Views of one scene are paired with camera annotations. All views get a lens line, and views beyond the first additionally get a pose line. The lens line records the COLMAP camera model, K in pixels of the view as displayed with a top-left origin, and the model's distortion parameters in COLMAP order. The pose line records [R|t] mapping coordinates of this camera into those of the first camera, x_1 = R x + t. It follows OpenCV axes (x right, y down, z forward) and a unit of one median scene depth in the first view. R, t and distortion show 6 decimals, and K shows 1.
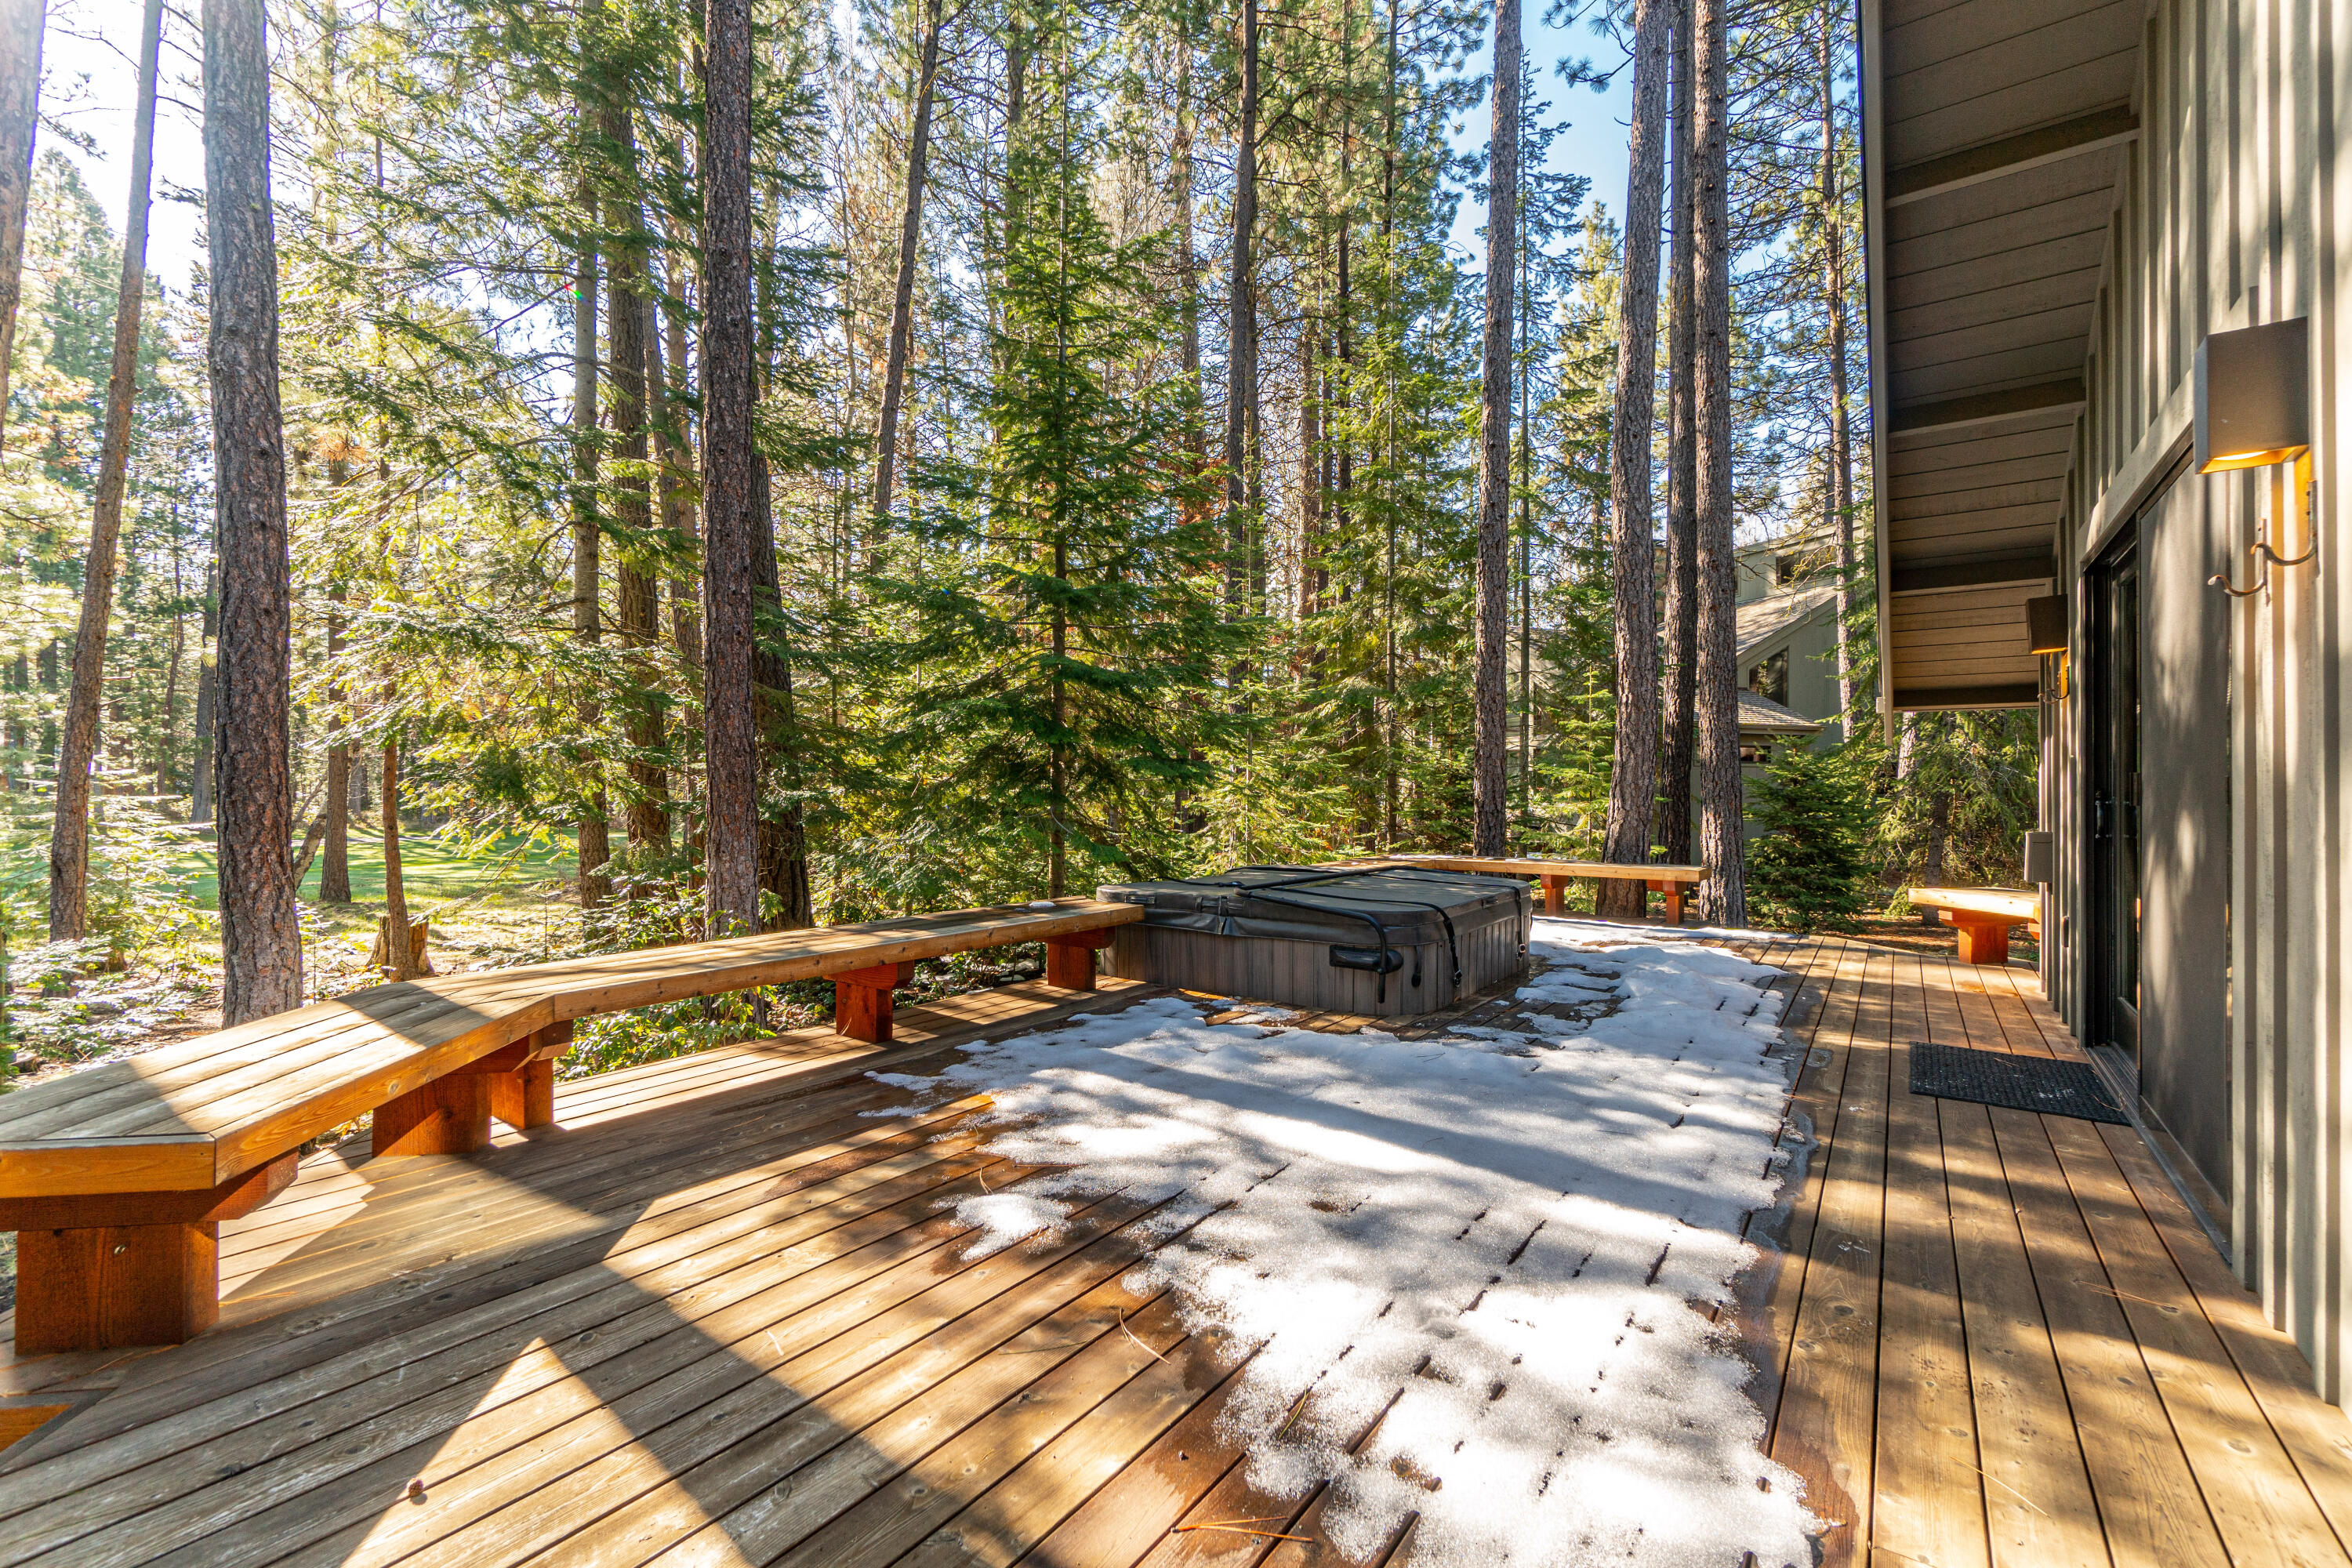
lens RADIAL K [[1024.2, 0, 1176.0], [0, 1024.2, 784.0], [0, 0, 1]] dist [-0.014153, 0.000604]
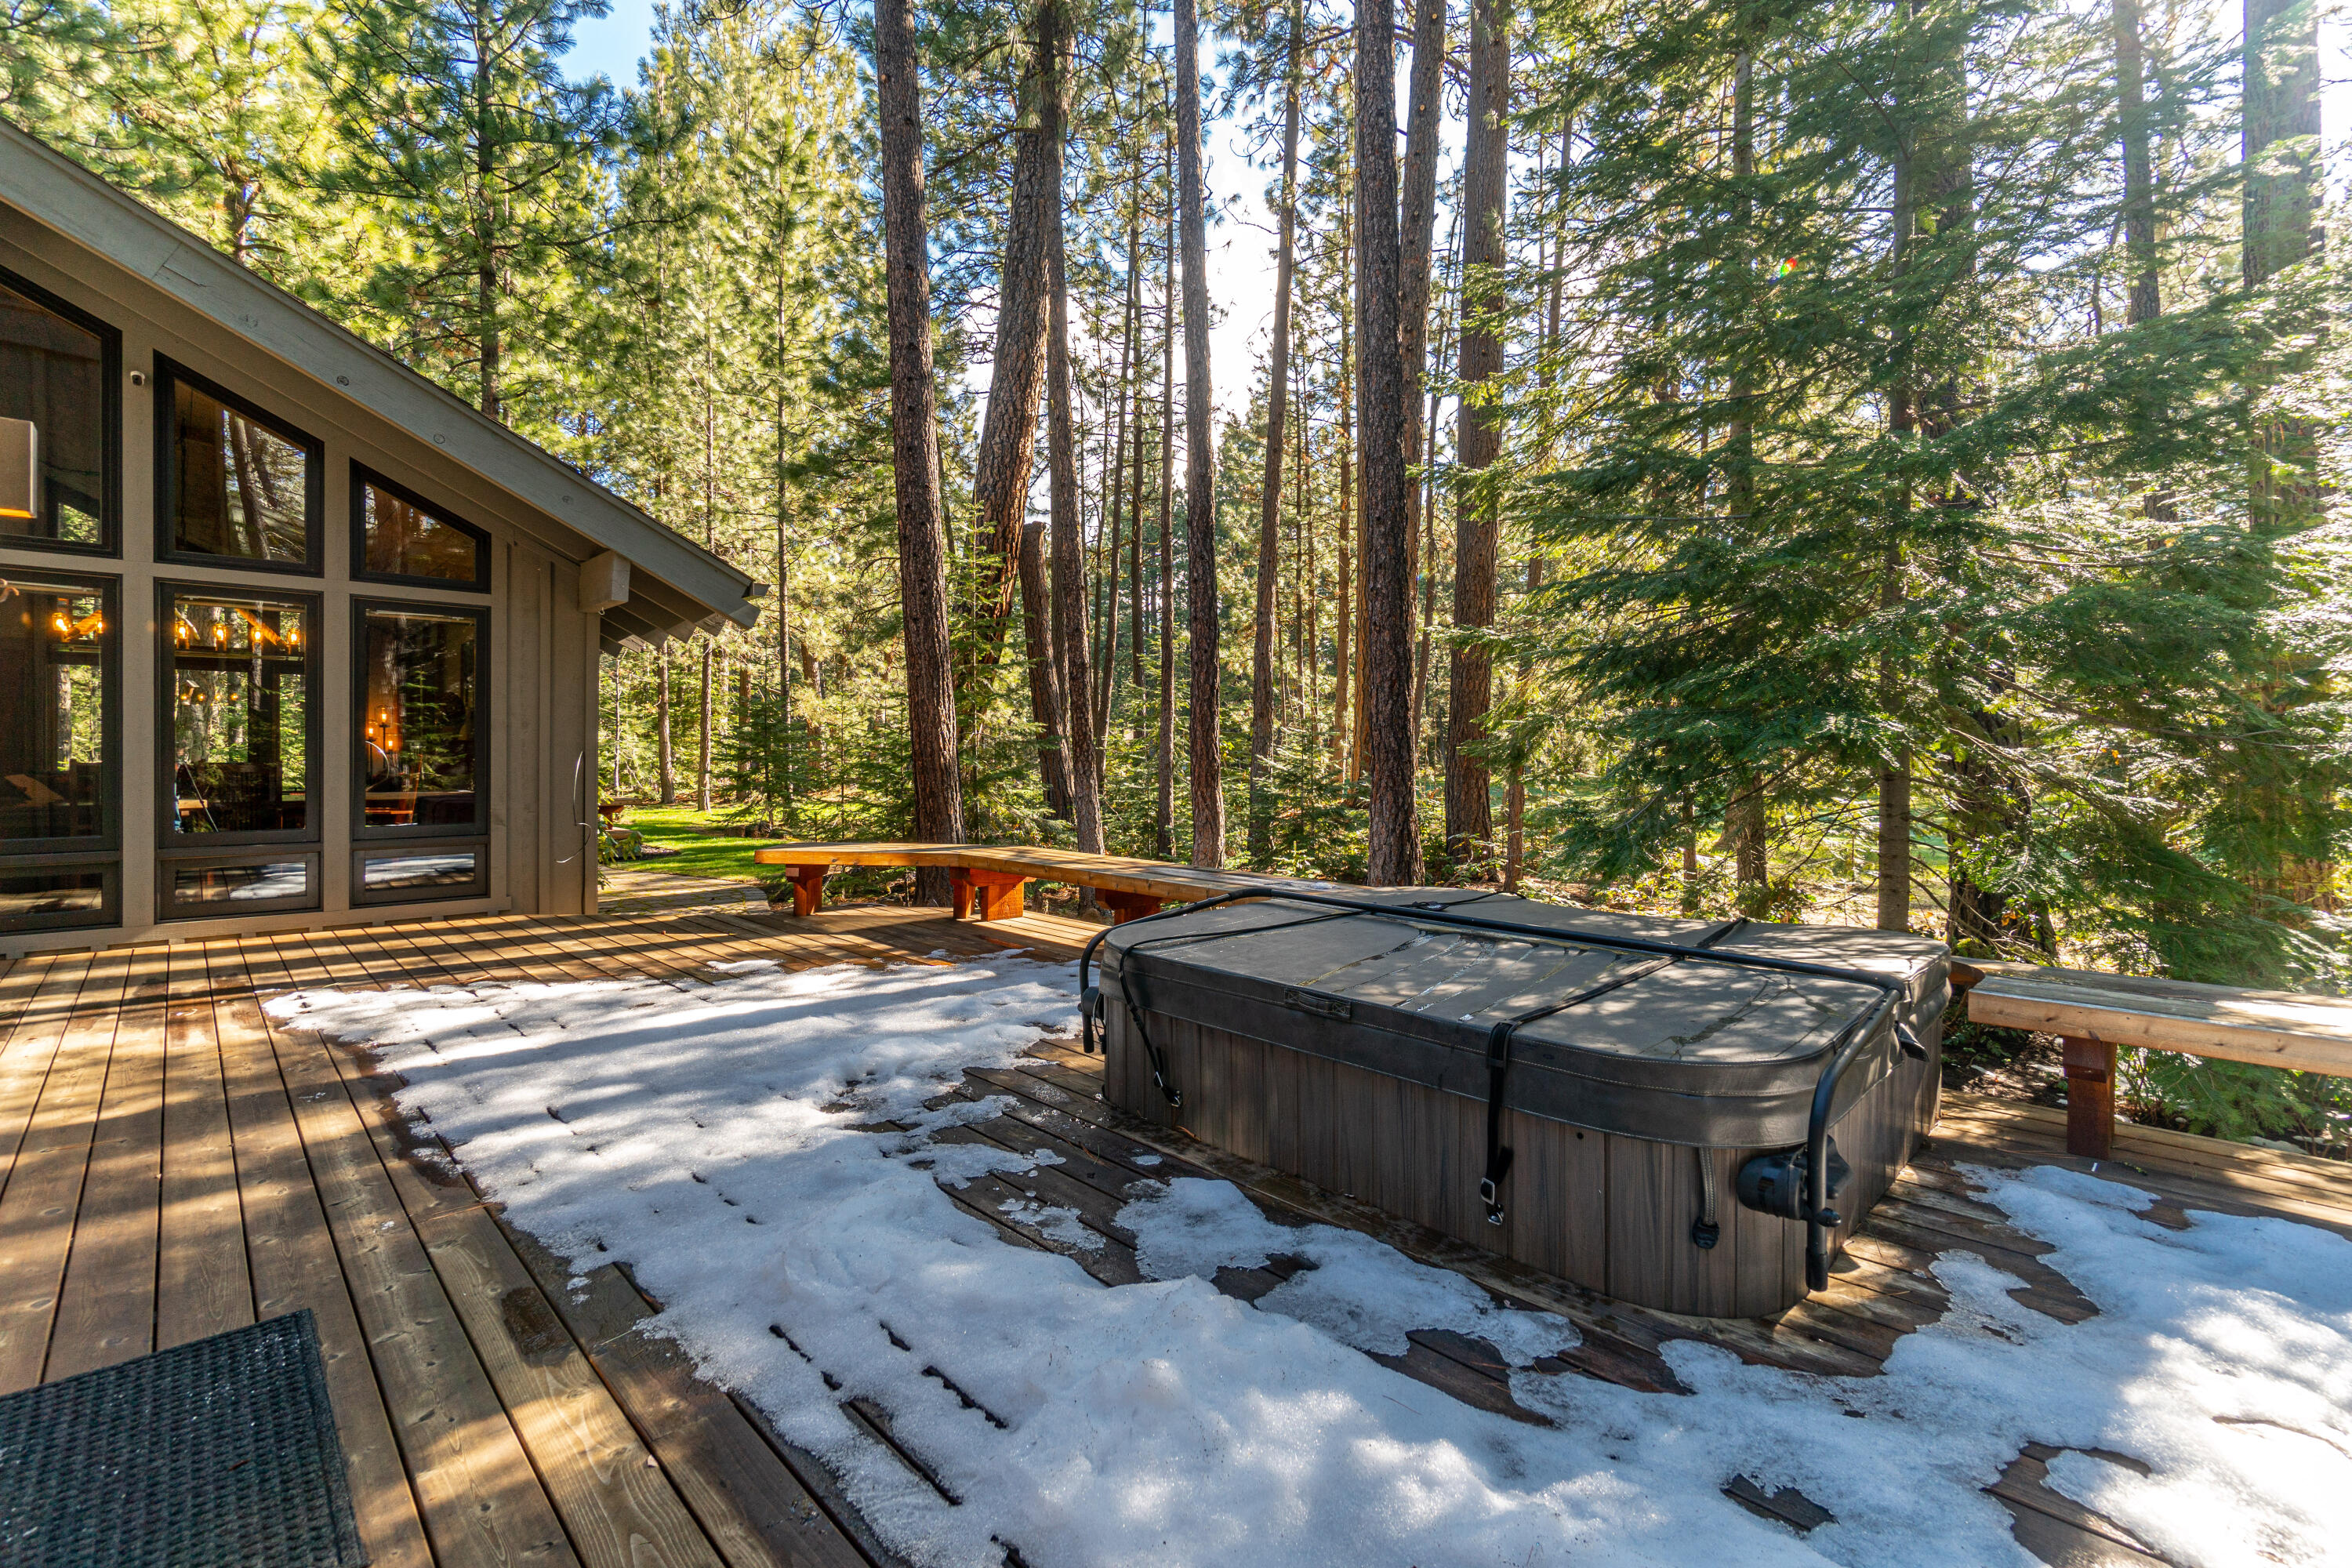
lens RADIAL K [[1024.2, 0, 1176.0], [0, 1024.2, 784.0], [0, 0, 1]] dist [-0.014153, 0.000604]
pose [[-0.175725, 0.007444, -0.984411, 1.478193], [0.024106, 0.999704, 0.003256, 0.059336], [0.984144, -0.023158, -0.175852, 1.966110]]
